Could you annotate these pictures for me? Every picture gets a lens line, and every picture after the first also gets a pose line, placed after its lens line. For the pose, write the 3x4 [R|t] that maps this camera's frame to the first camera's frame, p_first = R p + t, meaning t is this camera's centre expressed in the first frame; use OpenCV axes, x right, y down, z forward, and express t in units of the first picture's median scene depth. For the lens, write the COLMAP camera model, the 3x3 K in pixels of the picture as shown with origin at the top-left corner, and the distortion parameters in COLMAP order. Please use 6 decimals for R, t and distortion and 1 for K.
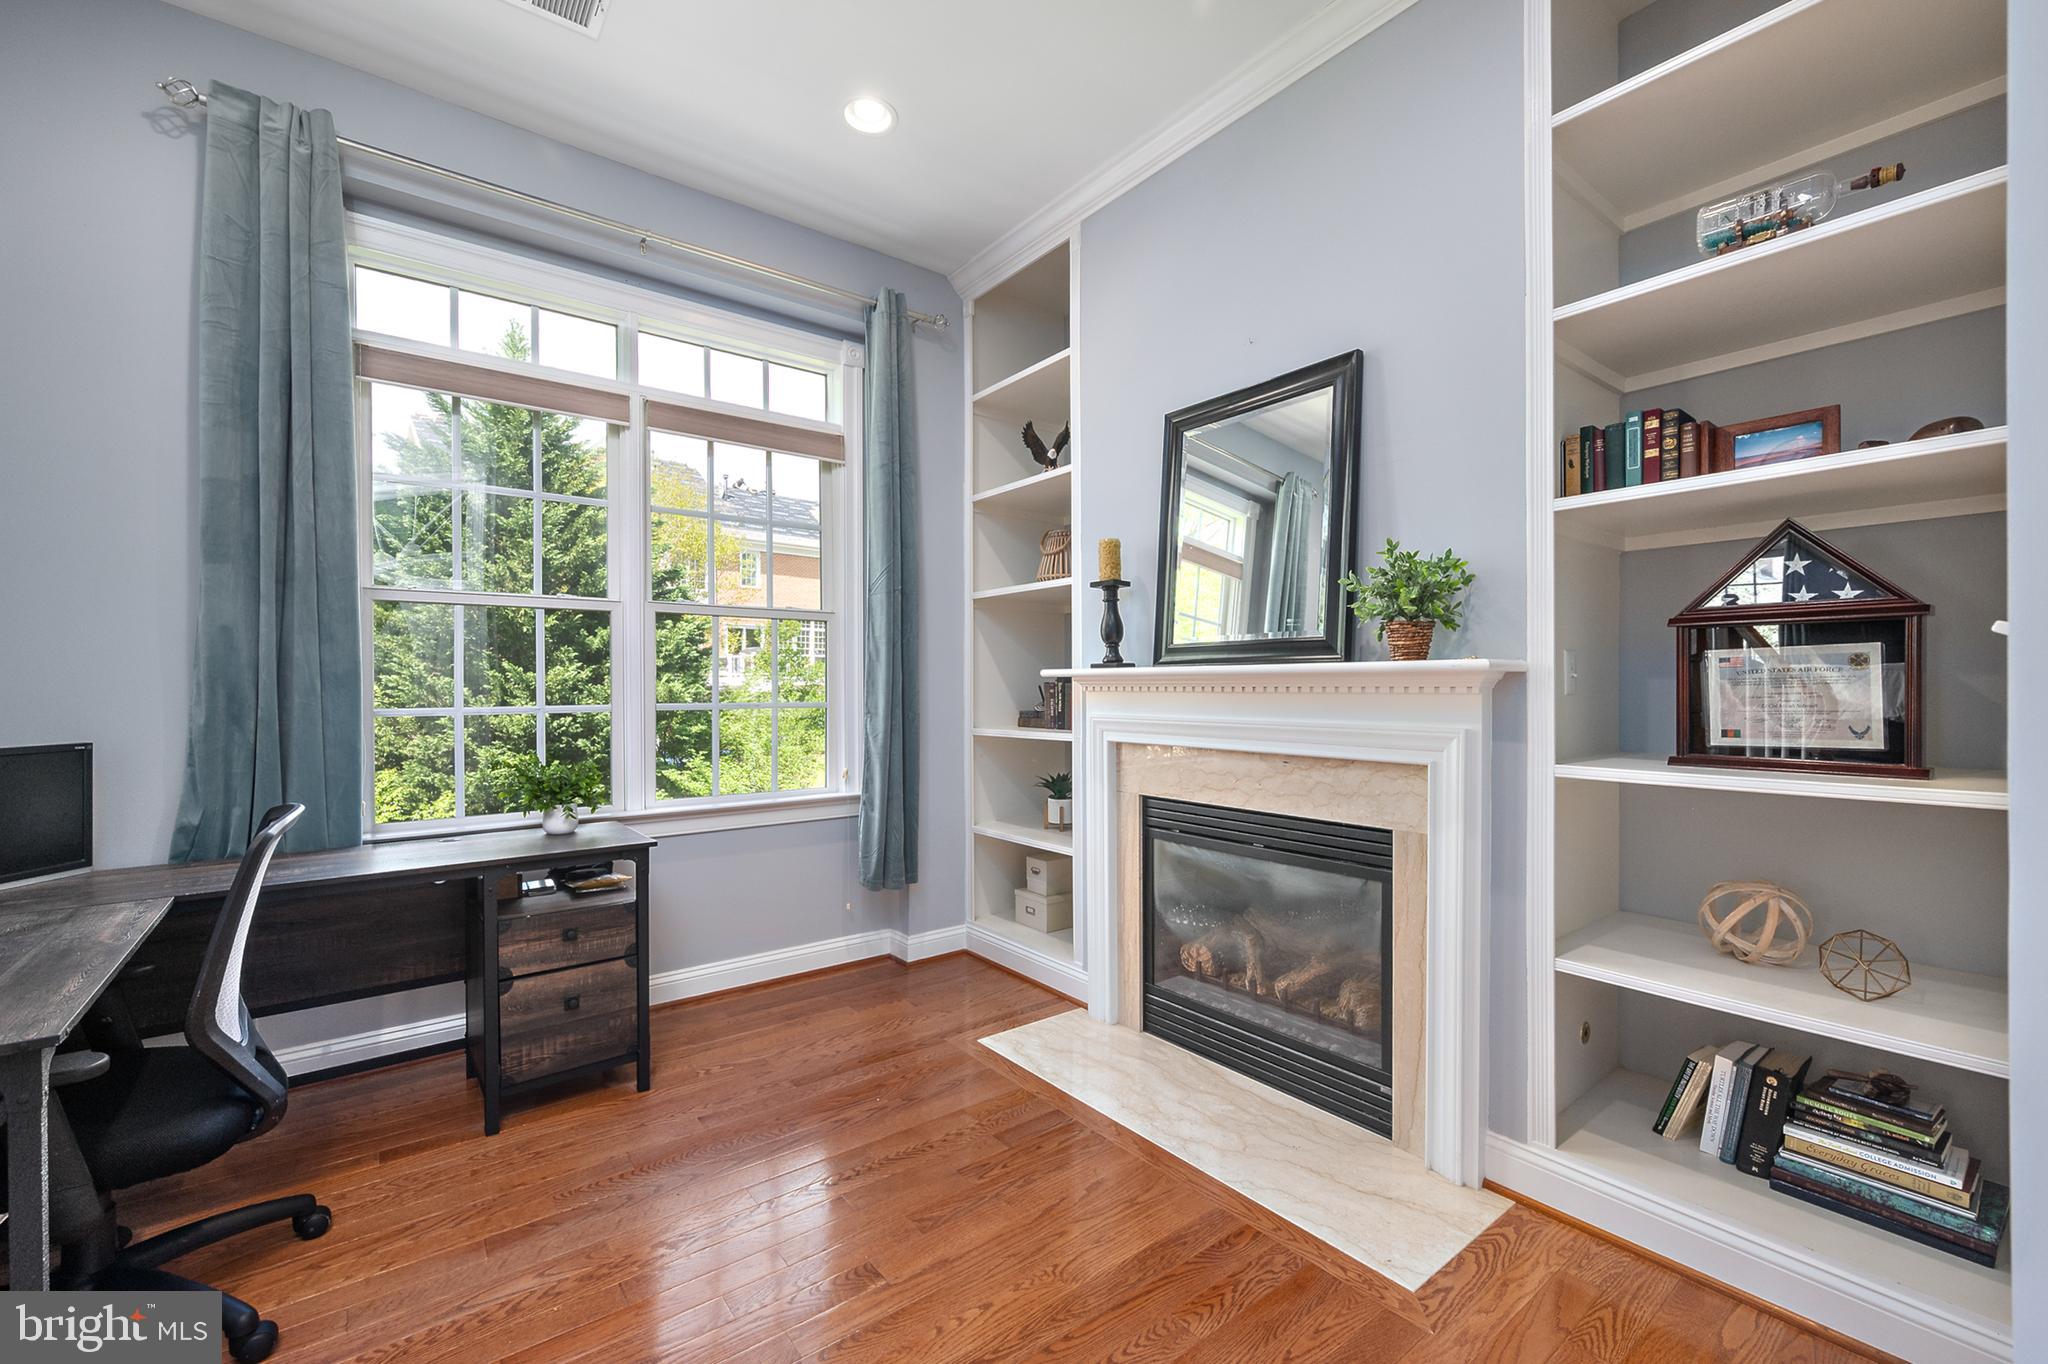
lens RADIAL K [[833.2, 0, 1024.0], [0, 833.2, 682.0], [0, 0, 1]] dist [-0.013664, -0.000079]
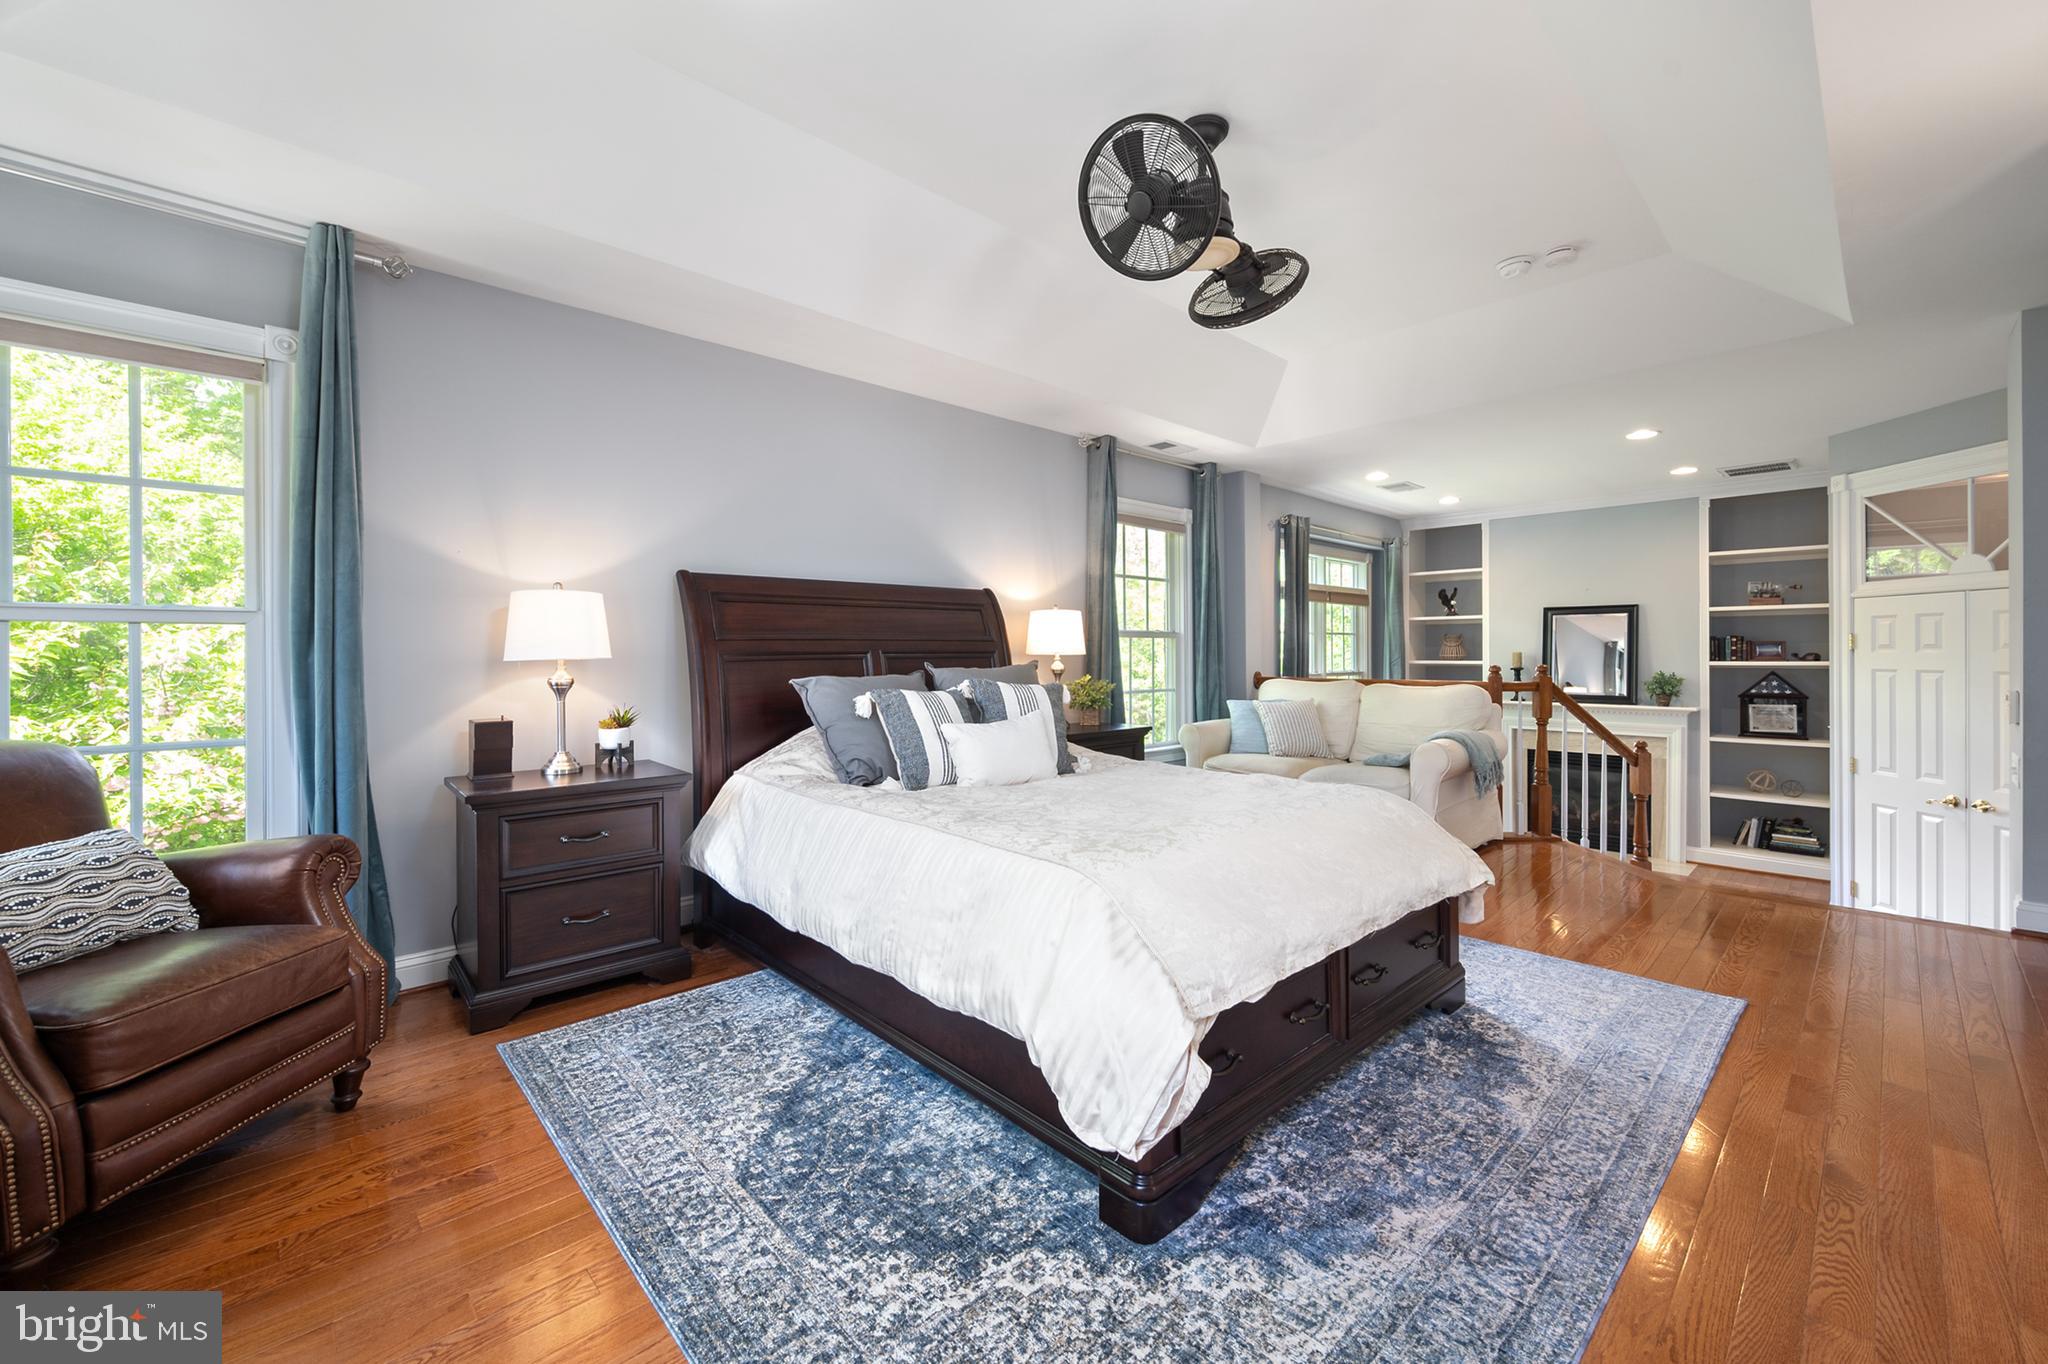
lens RADIAL K [[841.7, 0, 1027.8], [0, 841.7, 664.2], [0, 0, 1]] dist [-0.000706, -0.000022]
pose [[0.997275, 0.003555, 0.073682, -2.479213], [-0.003800, 0.999988, 0.003178, -0.207372], [-0.073670, -0.003450, 0.997277, -2.324706]]
